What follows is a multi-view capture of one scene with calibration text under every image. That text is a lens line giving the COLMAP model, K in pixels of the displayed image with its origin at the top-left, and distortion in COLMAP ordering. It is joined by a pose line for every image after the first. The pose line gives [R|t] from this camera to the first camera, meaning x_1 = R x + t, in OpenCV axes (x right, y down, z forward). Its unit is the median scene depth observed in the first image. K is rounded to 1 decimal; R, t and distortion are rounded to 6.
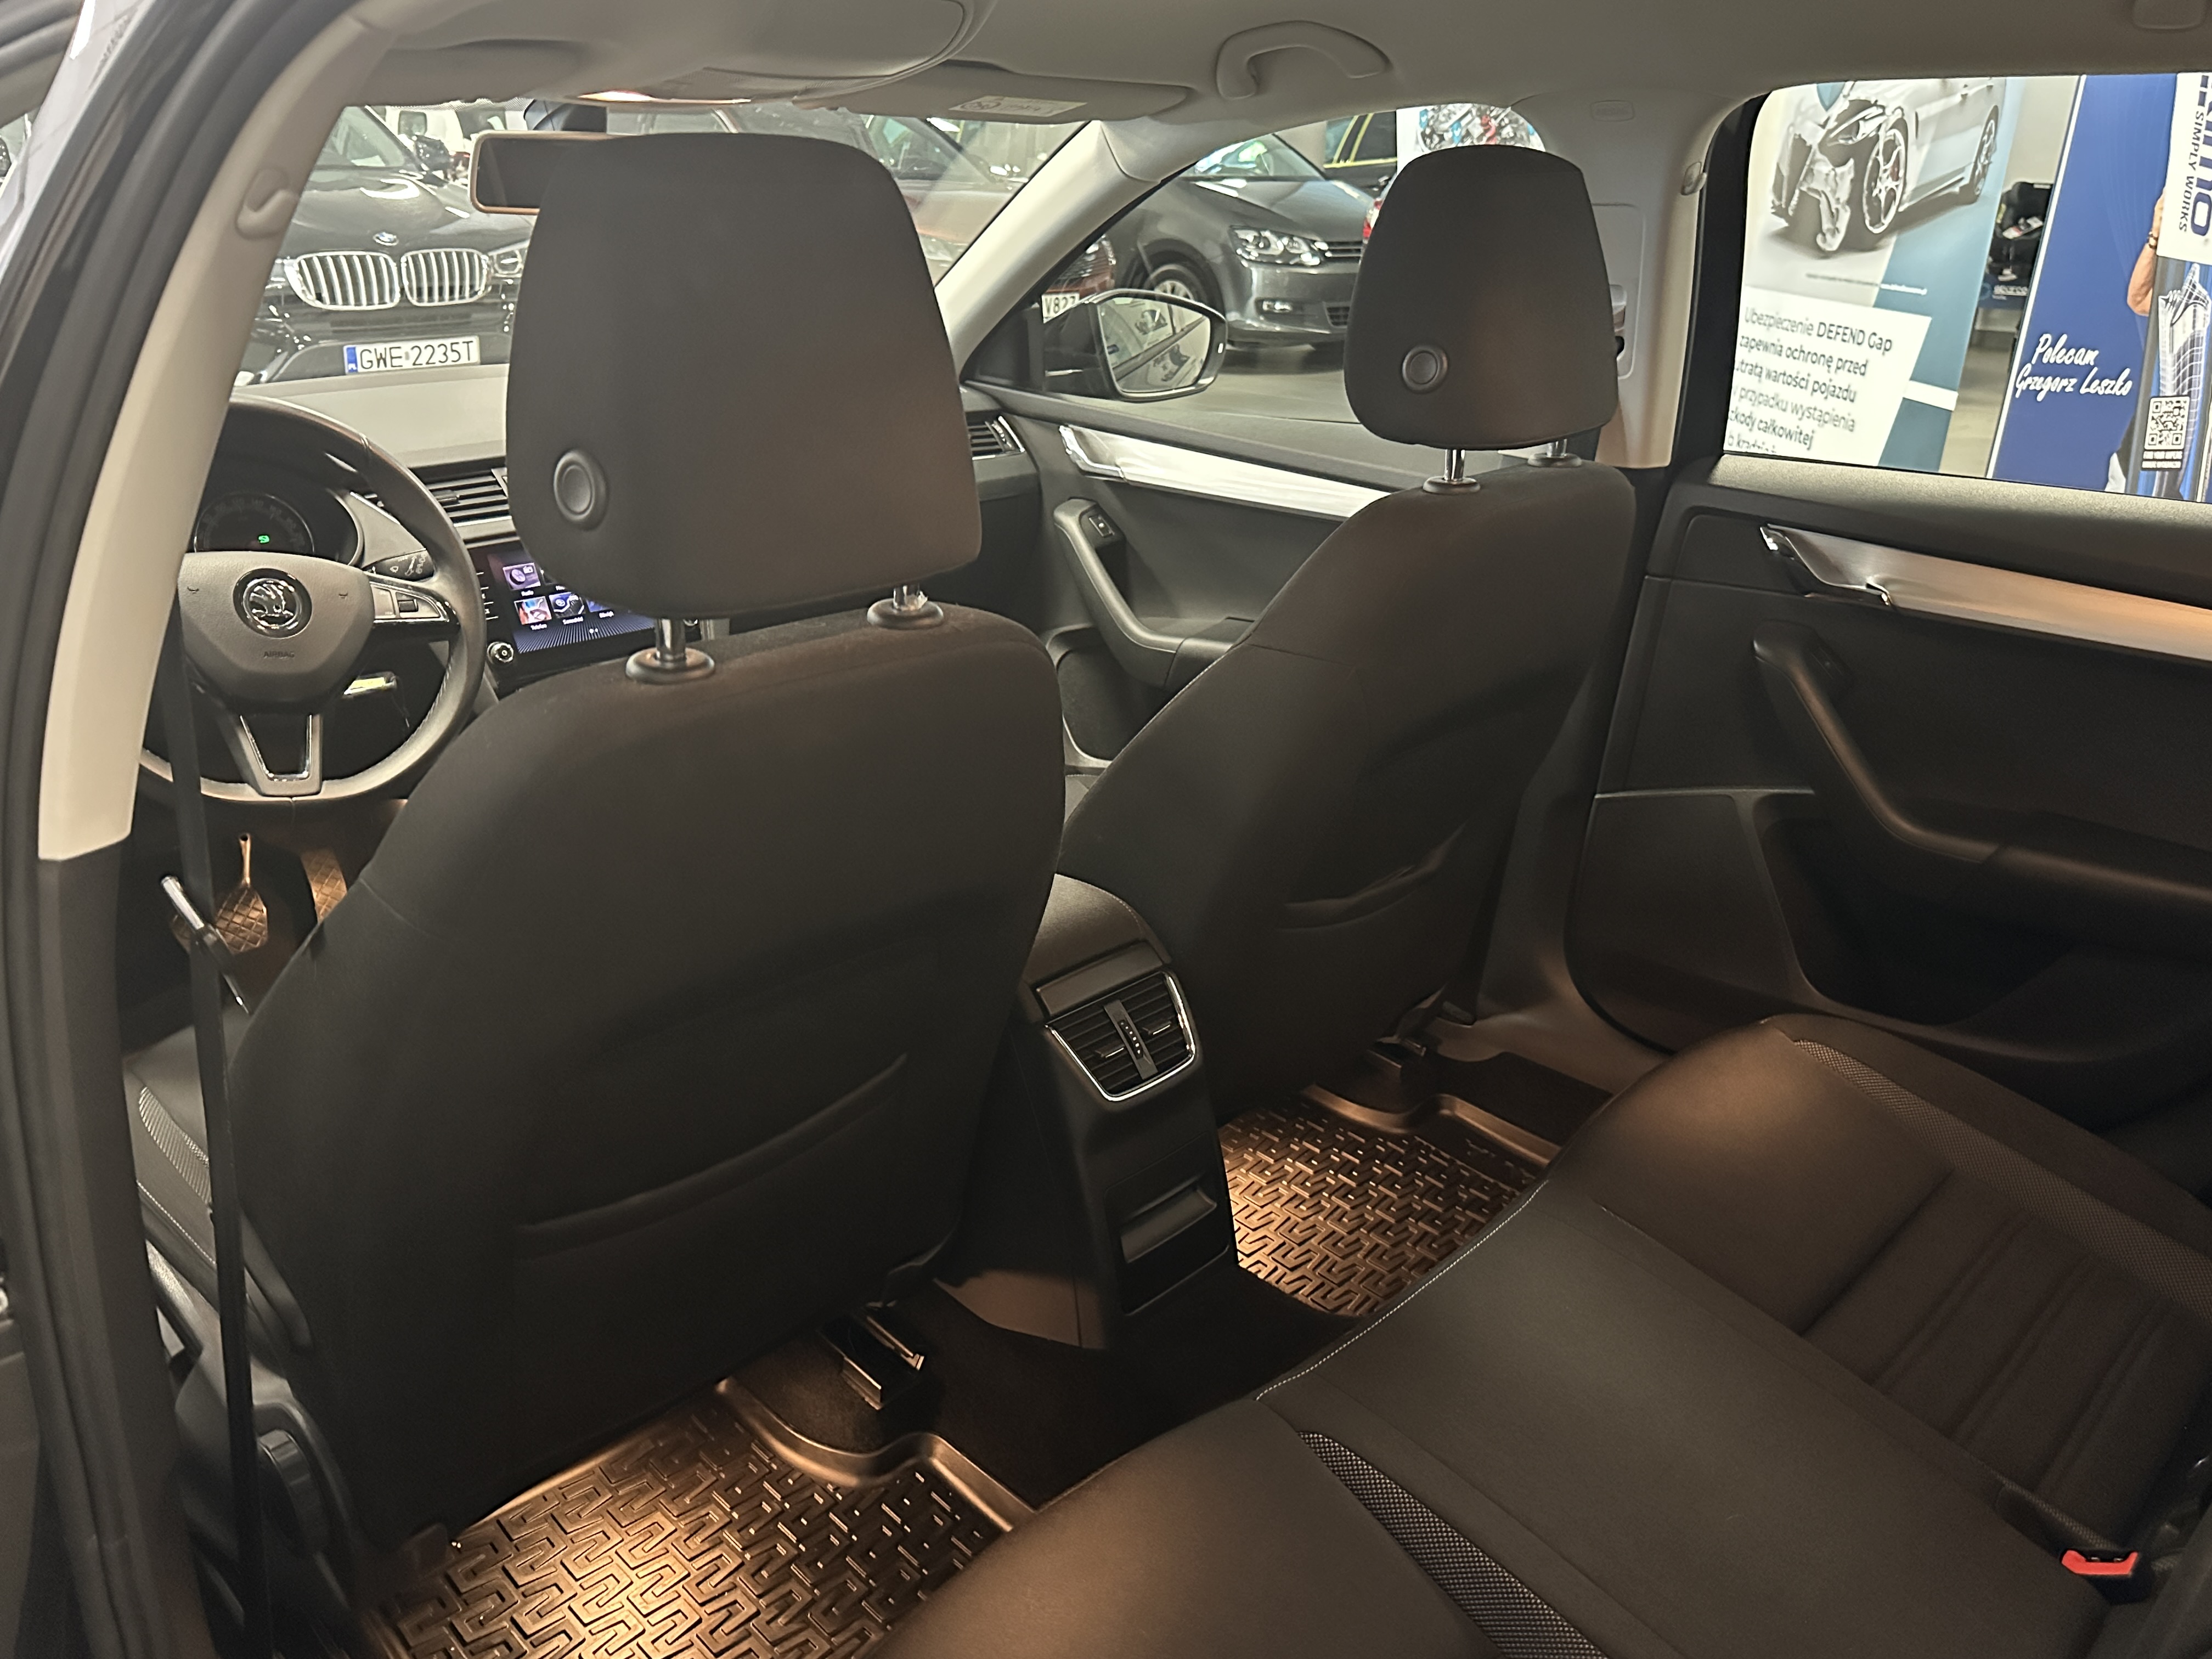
lens RADIAL K [[1681.0, 0, 1108.5], [0, 1681.0, 845.7], [0, 0, 1]] dist [0.006850, -0.010960]
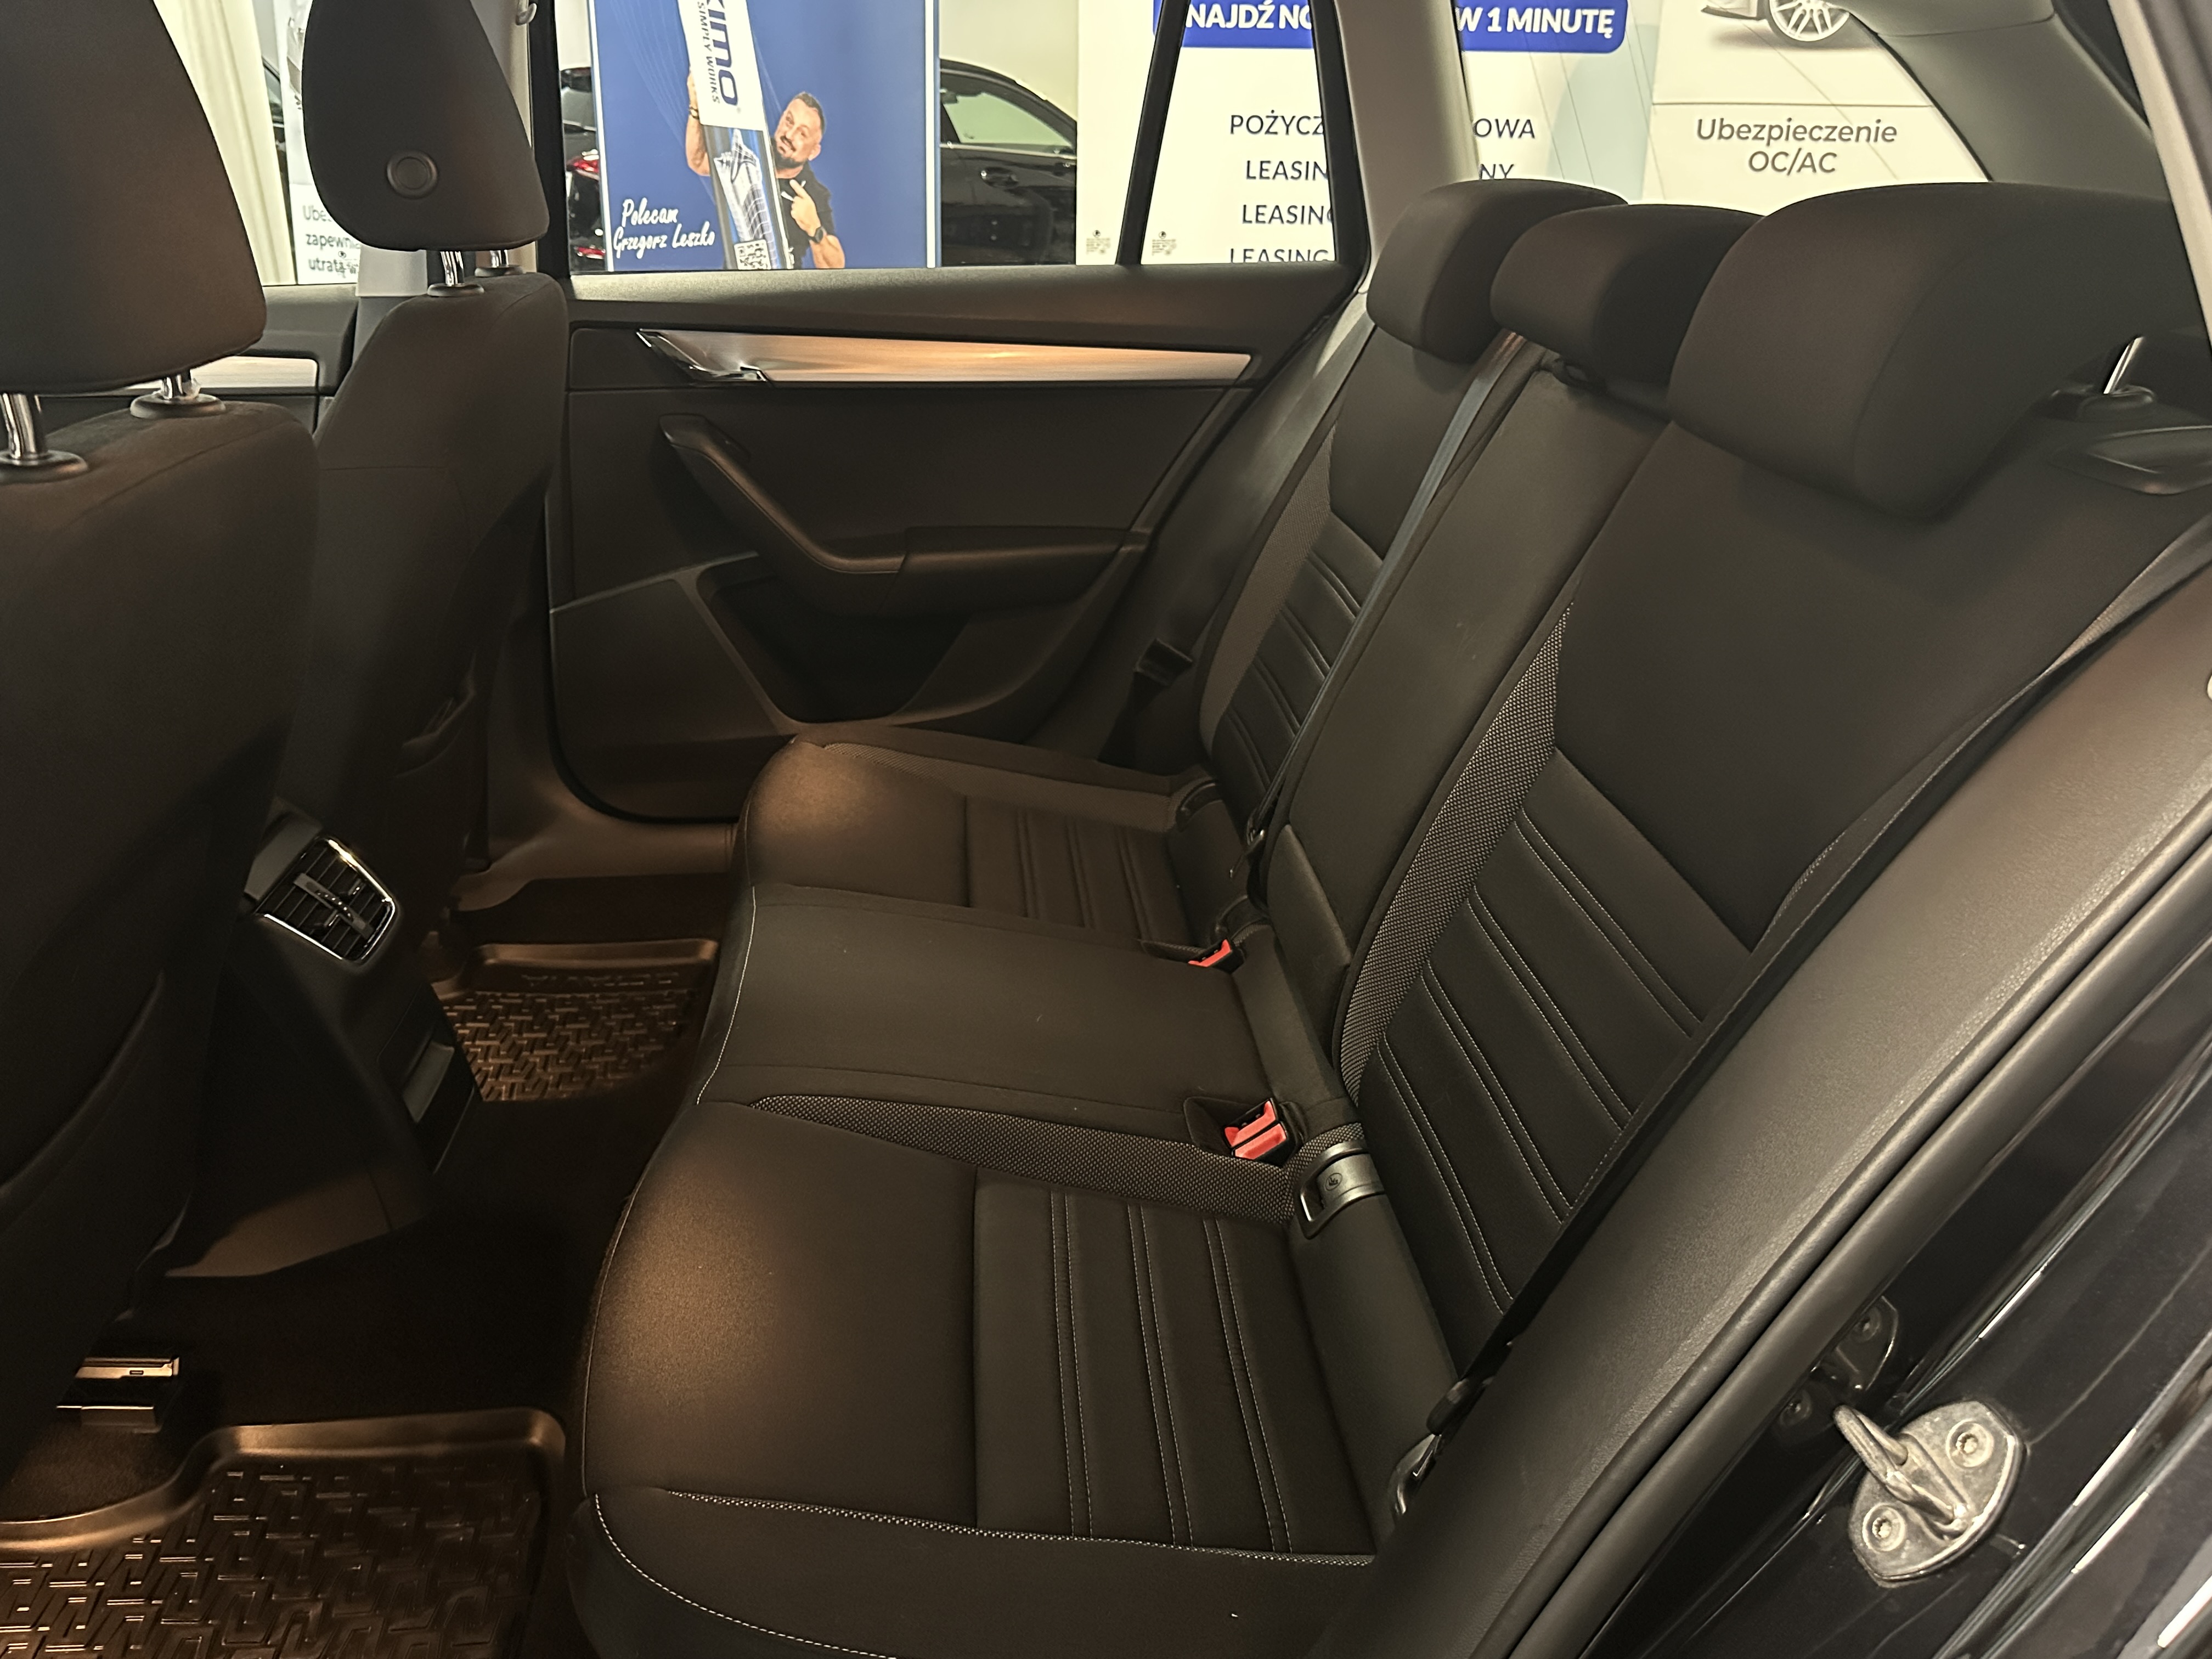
lens RADIAL K [[1681.0, 0, 1120.8], [0, 1681.0, 845.1], [0, 0, 1]] dist [0.006850, -0.010960]
pose [[0.641348, -0.312260, 0.700833, -0.186515], [0.288585, 0.944536, 0.156752, 0.032179], [-0.710909, 0.101718, 0.695890, 0.008018]]
